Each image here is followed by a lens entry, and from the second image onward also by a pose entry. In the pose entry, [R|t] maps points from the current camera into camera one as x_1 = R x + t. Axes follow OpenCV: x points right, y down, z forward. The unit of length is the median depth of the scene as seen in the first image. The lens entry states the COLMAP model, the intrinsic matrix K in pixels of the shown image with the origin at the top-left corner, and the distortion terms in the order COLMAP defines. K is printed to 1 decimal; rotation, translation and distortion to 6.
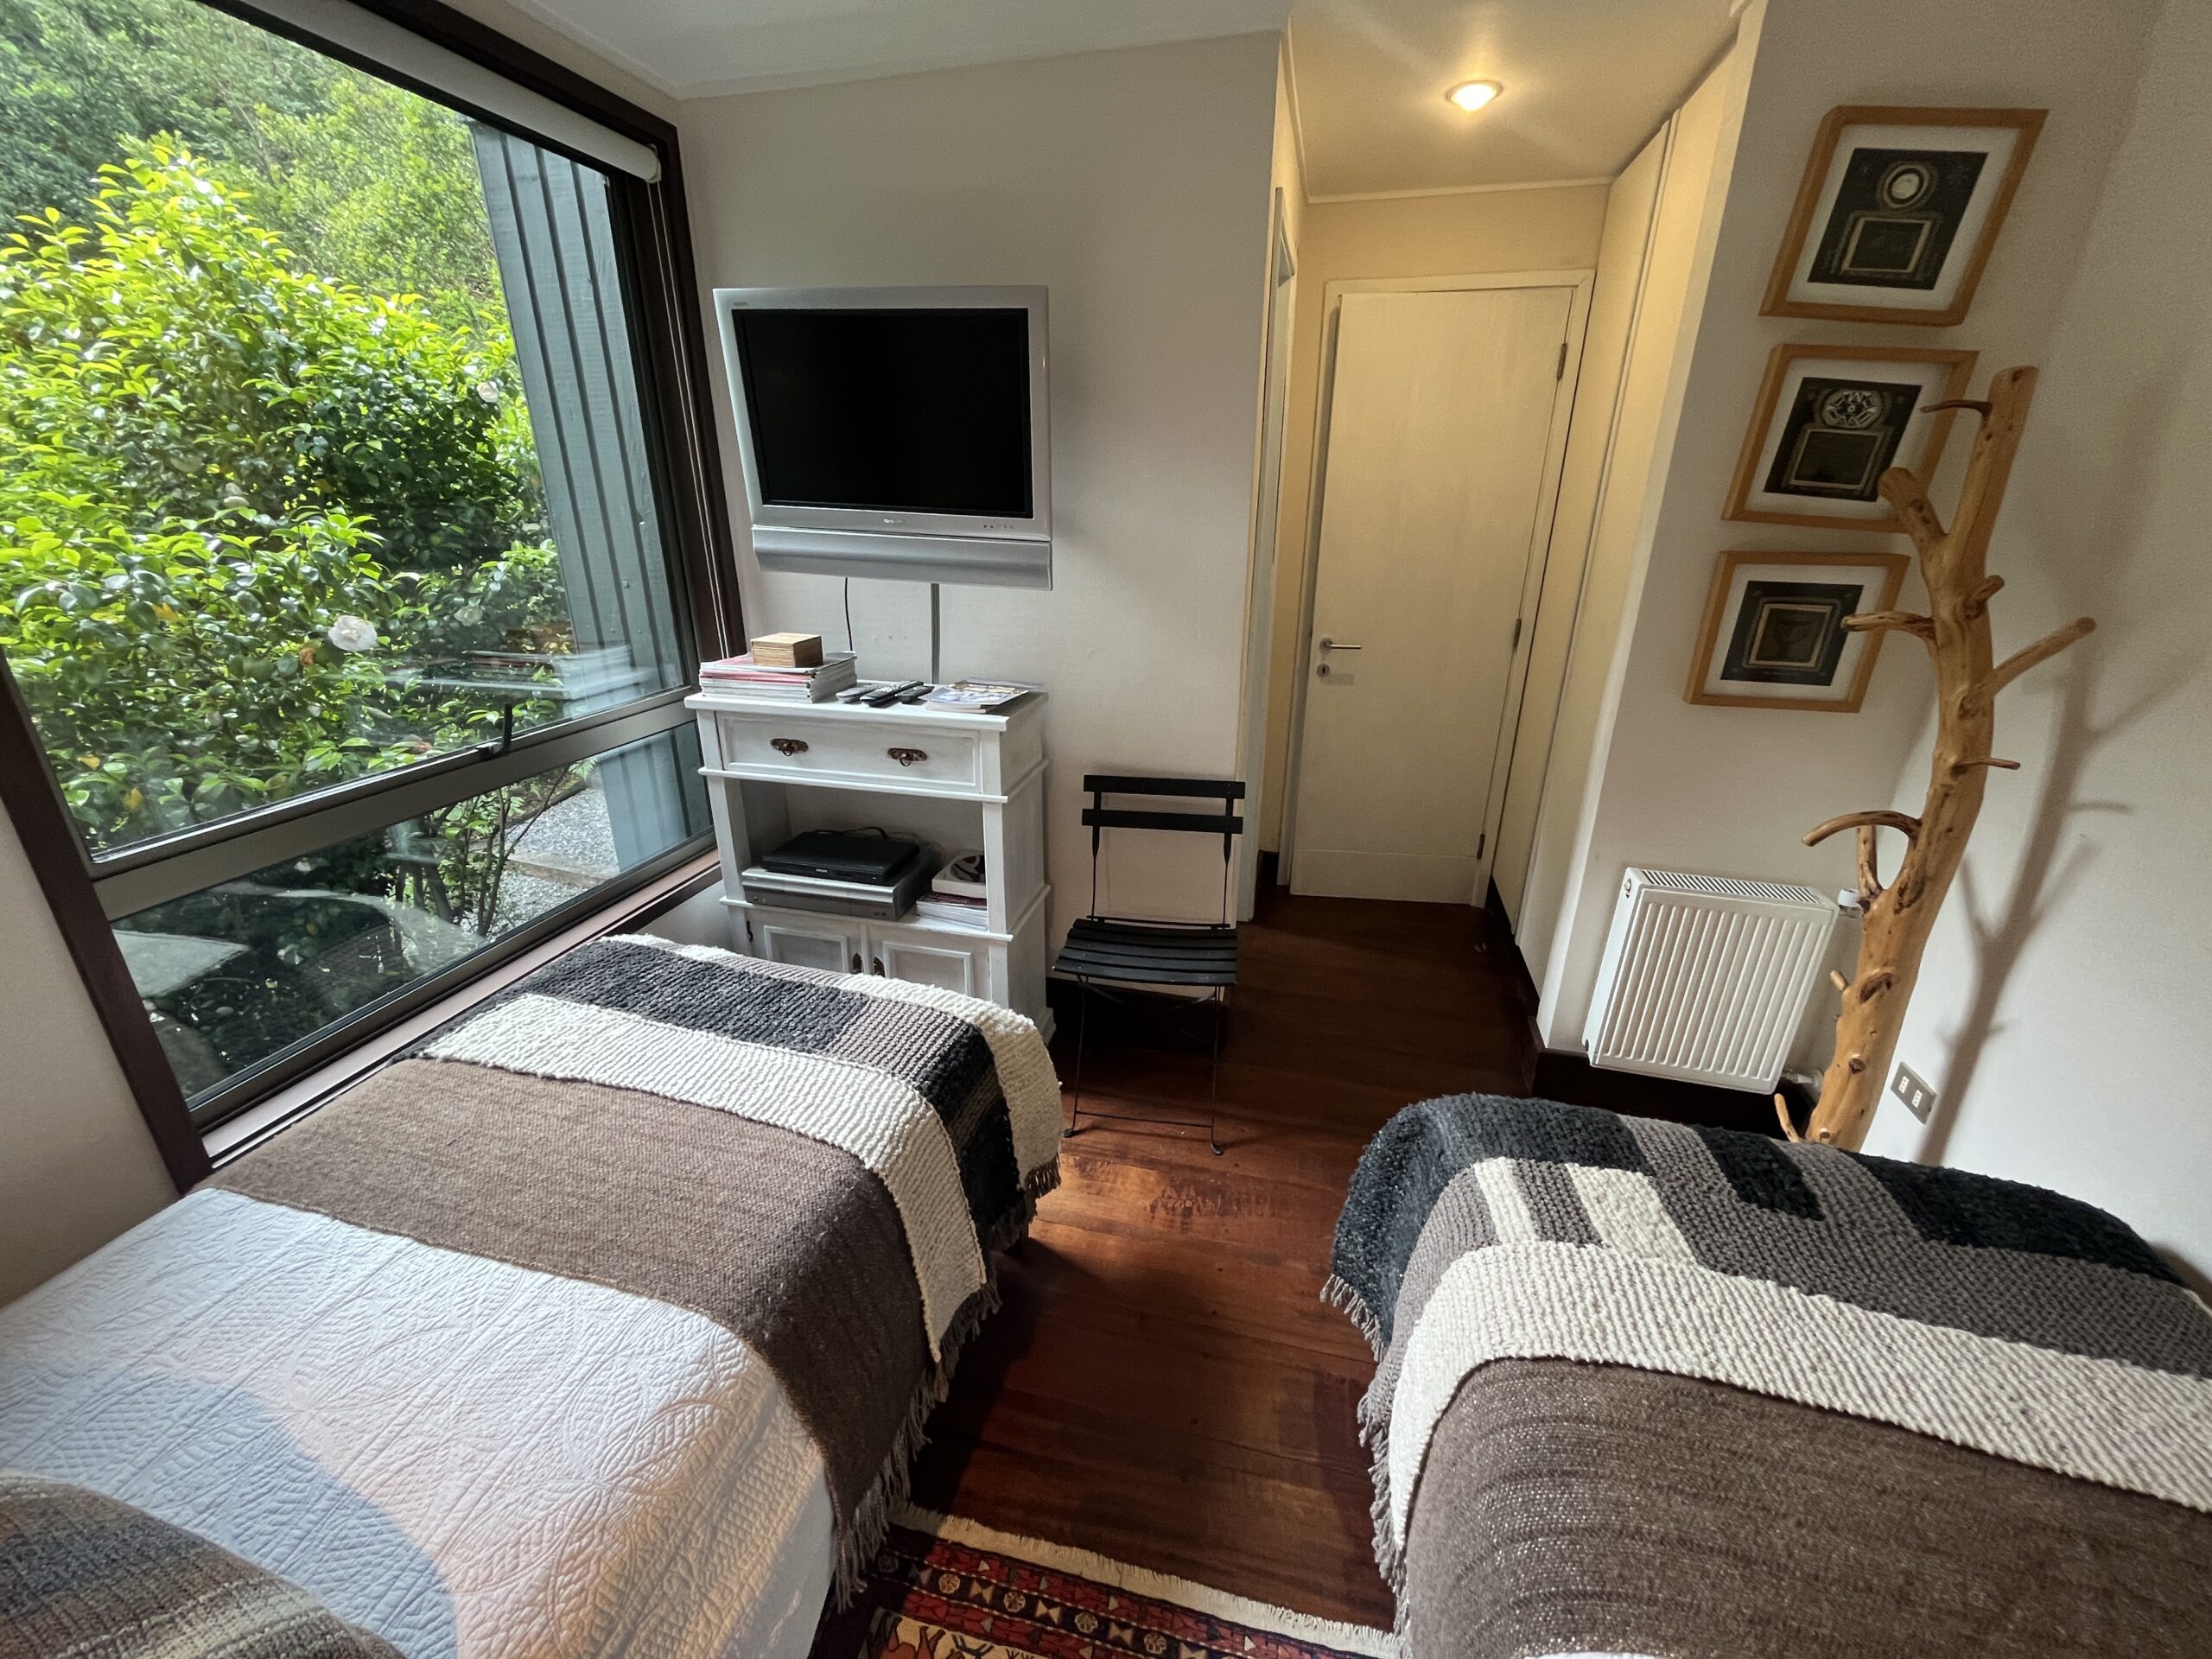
lens RADIAL K [[895.3, 0, 1099.4], [0, 895.3, 822.3], [0, 0, 1]] dist [-0.001081, 0.000260]
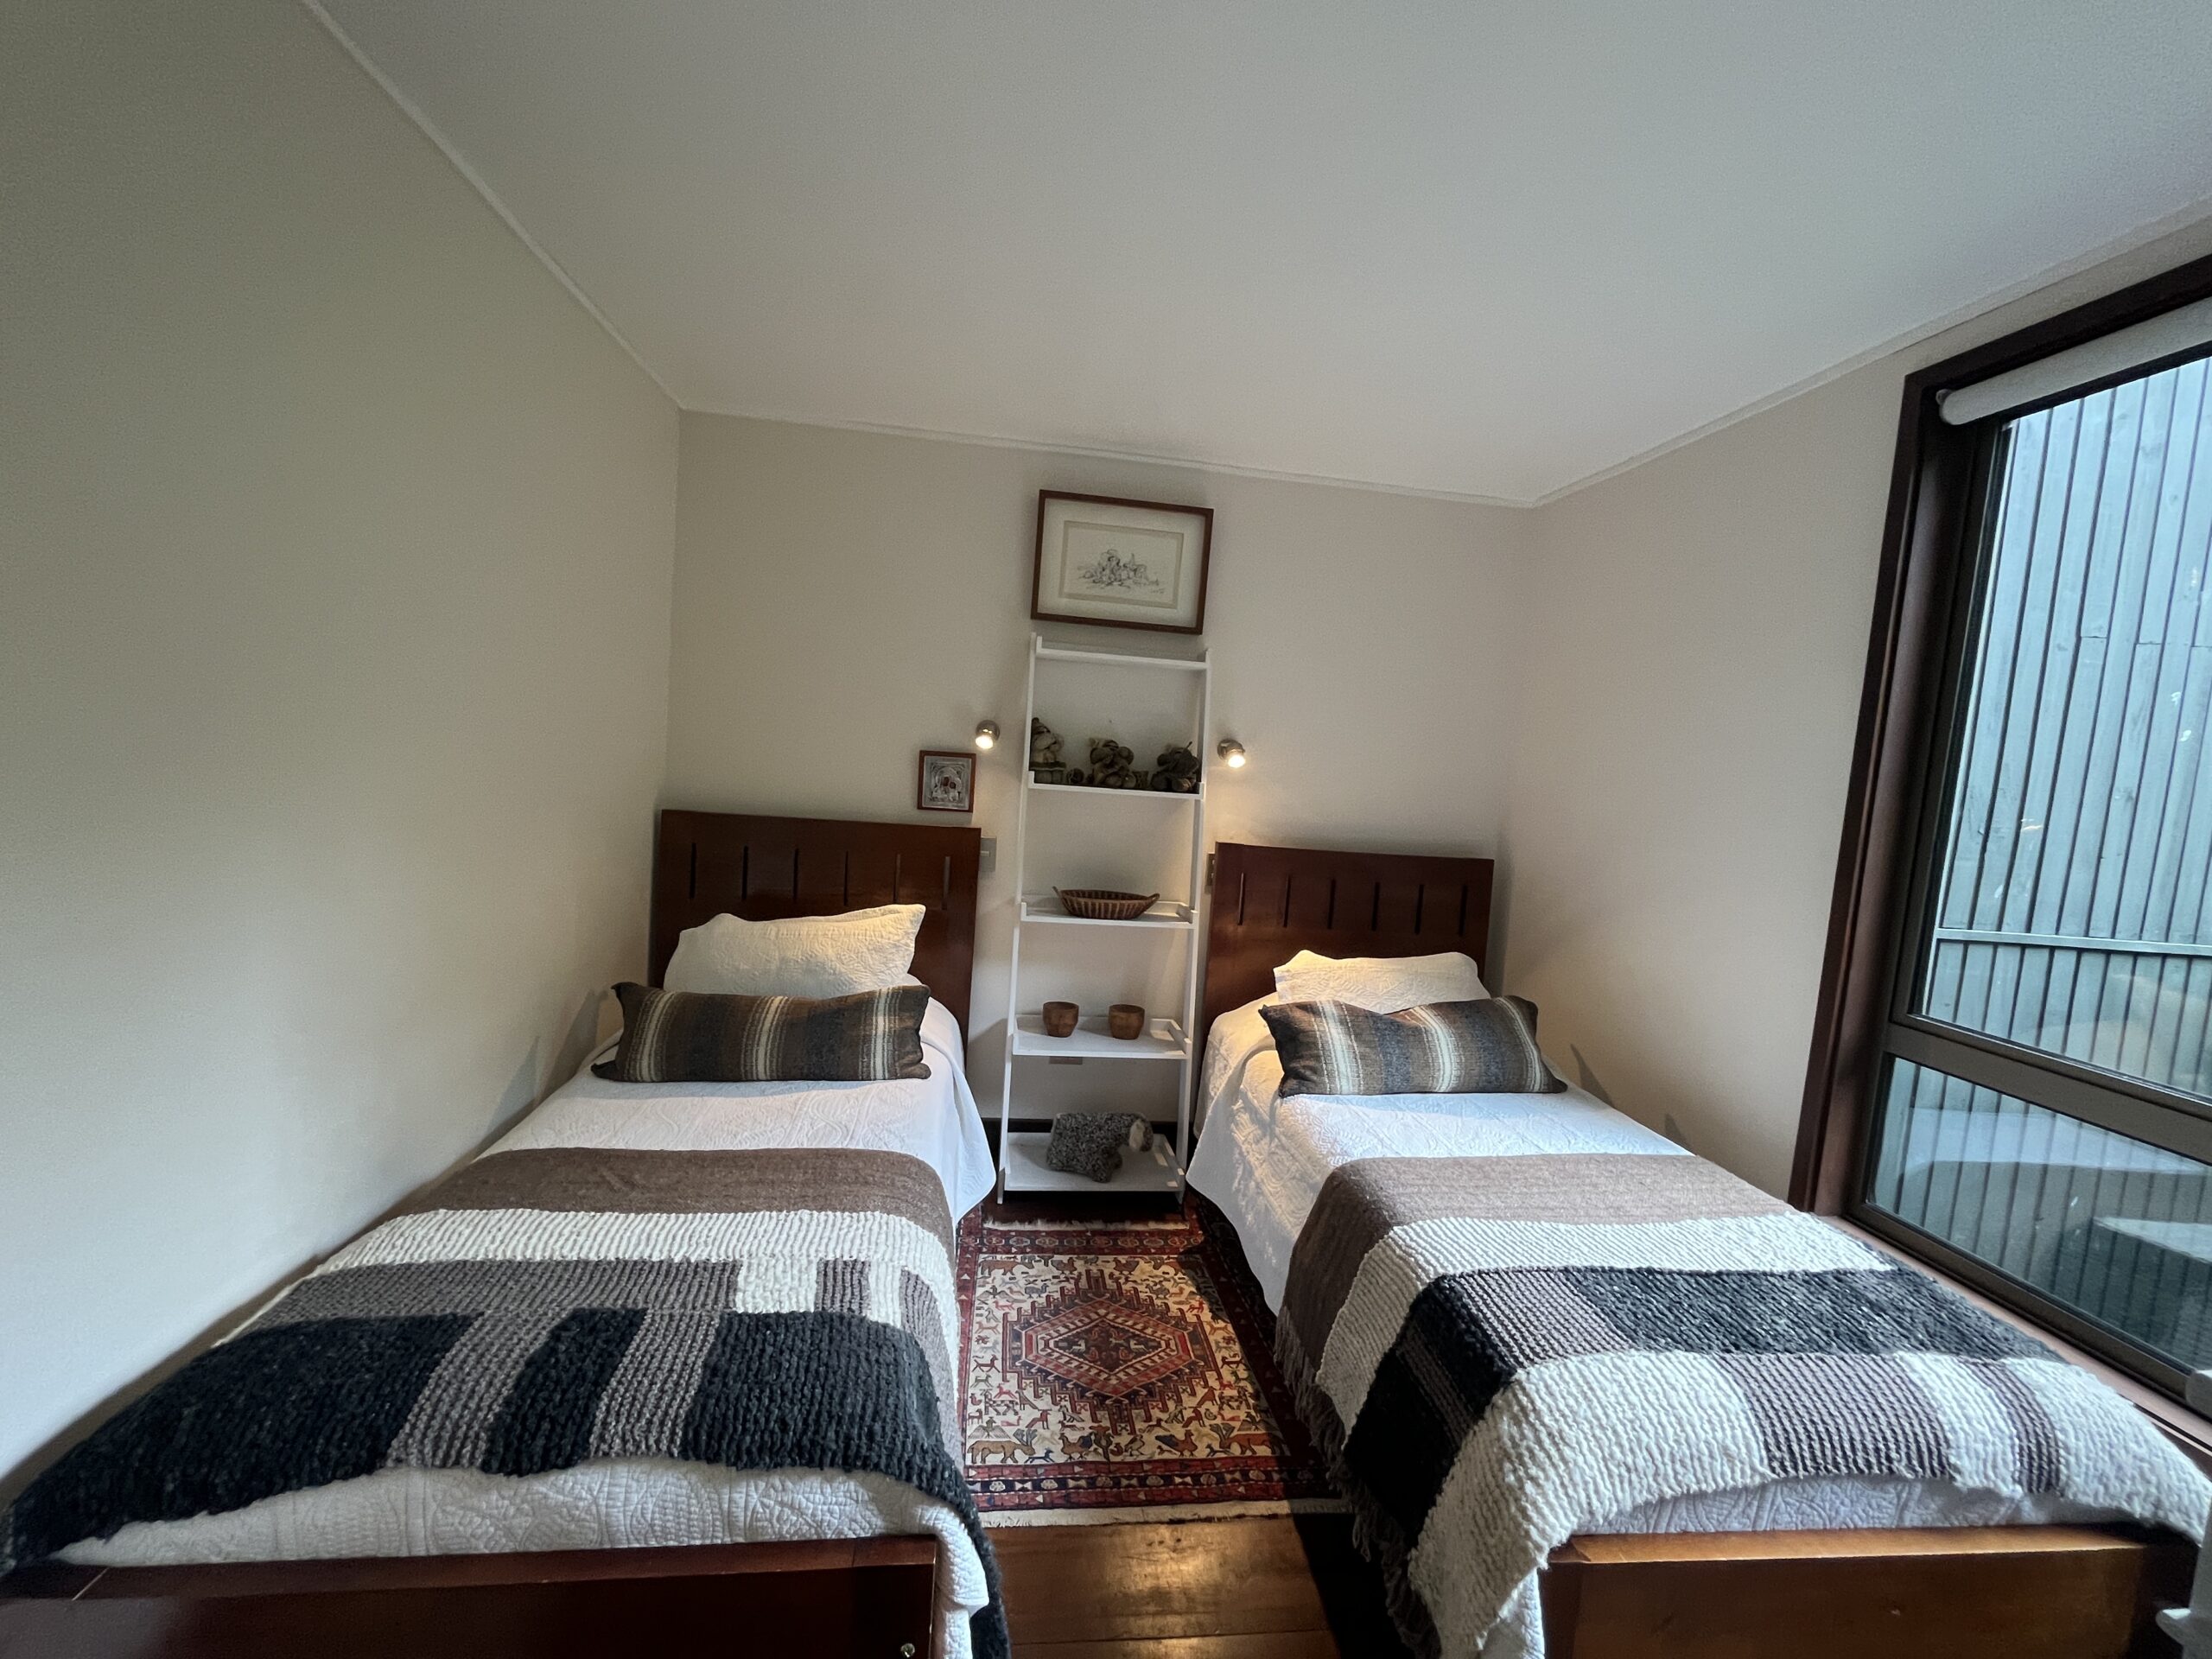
lens RADIAL K [[895.3, 0, 1099.4], [0, 895.3, 822.3], [0, 0, 1]] dist [-0.001081, 0.000260]
pose [[-0.930256, -0.048221, -0.363729, 0.617831], [-0.199300, 0.898740, 0.390572, -0.539093], [0.308064, 0.435823, -0.845668, 1.707089]]
